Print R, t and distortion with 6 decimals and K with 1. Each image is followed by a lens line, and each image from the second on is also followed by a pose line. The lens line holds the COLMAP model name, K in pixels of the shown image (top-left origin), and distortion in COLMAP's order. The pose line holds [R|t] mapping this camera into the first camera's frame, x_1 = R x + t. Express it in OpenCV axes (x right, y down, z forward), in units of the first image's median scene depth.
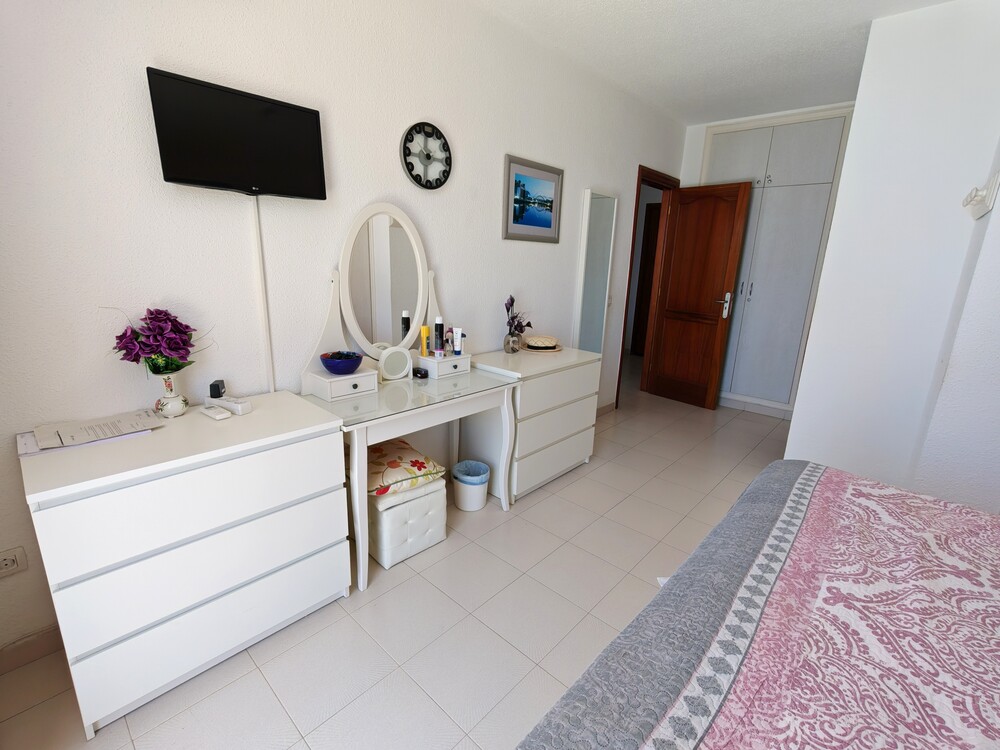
lens RADIAL K [[457.8, 0, 501.5], [0, 457.8, 376.9], [0, 0, 1]] dist [0.001531, 0.000284]
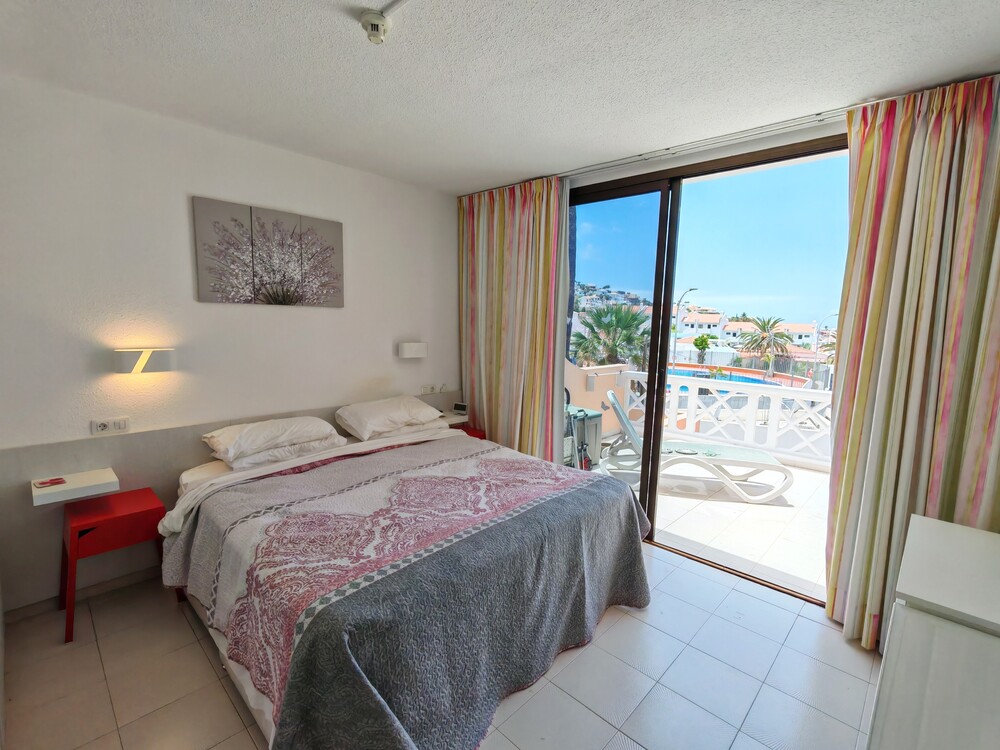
lens RADIAL K [[457.8, 0, 501.5], [0, 457.8, 376.9], [0, 0, 1]] dist [0.001531, 0.000284]
pose [[-0.997892, -0.062484, 0.017517, 0.299535], [-0.051411, 0.925952, 0.374125, -0.430913], [-0.039597, 0.372436, -0.927213, 1.310465]]
